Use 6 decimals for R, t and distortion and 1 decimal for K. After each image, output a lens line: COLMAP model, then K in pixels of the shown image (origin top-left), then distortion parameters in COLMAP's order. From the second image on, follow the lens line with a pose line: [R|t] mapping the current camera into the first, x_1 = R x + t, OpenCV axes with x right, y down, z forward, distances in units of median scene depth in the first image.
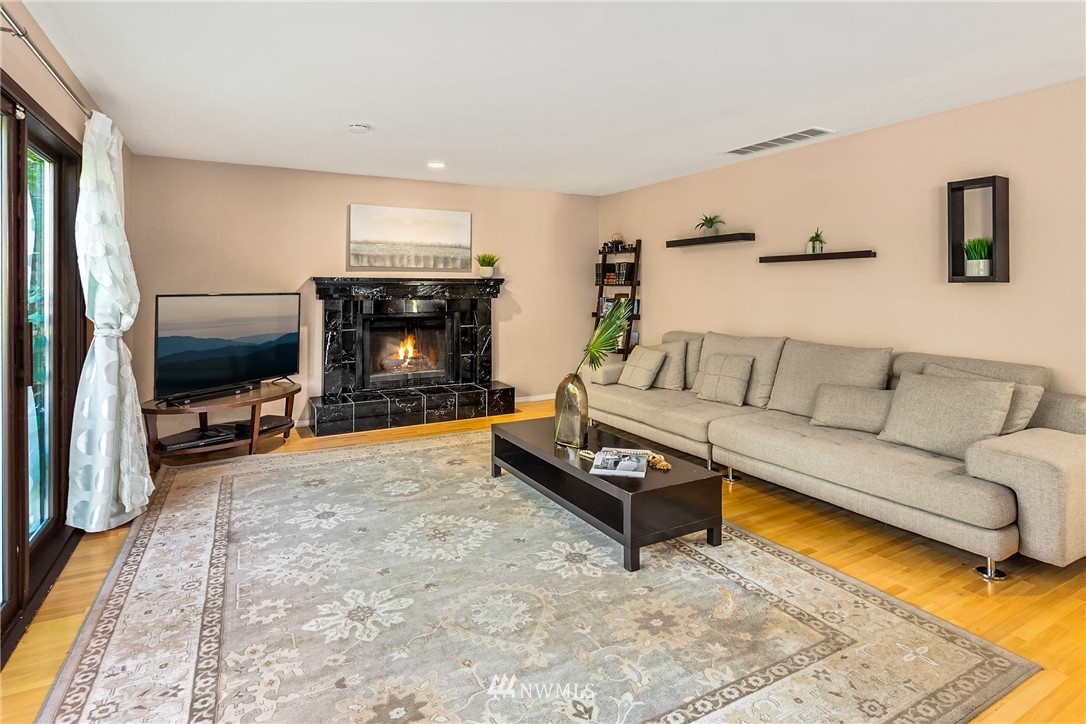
lens RADIAL K [[582.2, 0, 545.3], [0, 582.2, 333.0], [0, 0, 1]] dist [-0.004777, -0.000791]
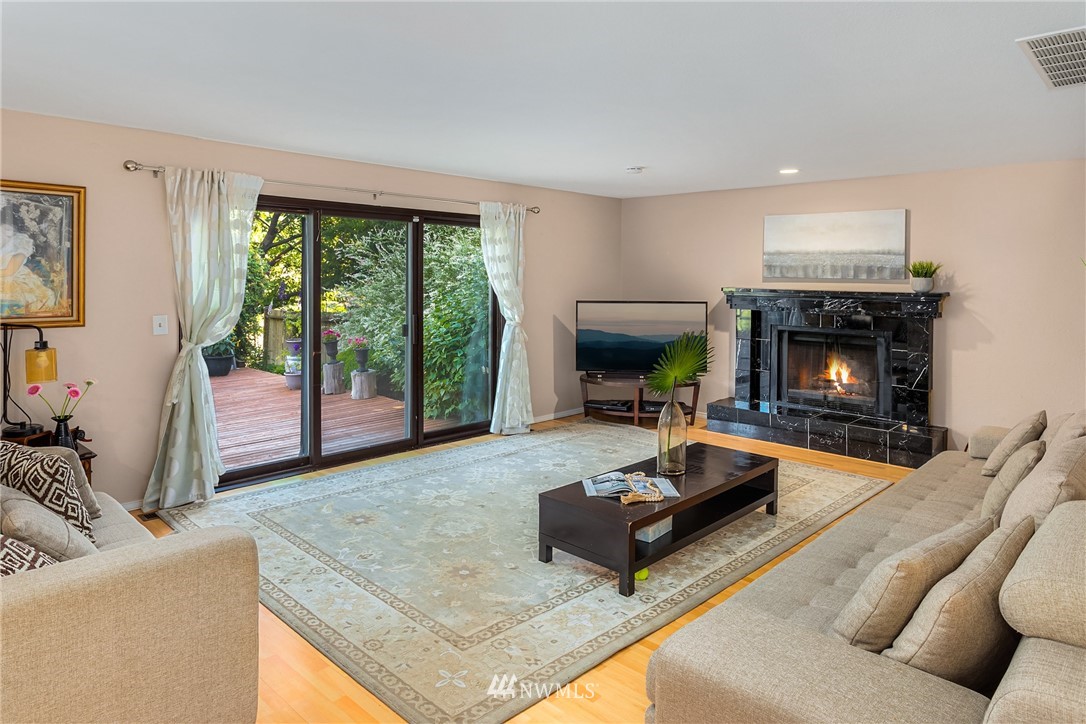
lens RADIAL K [[657.9, 0, 543.0], [0, 657.9, 362.0], [0, 0, 1]] dist [0.004177, 0.000103]
pose [[0.295586, 0.132301, -0.946111, 0.655105], [-0.081969, 0.990224, 0.112860, -0.065627], [0.951793, 0.044192, 0.303541, 0.284639]]
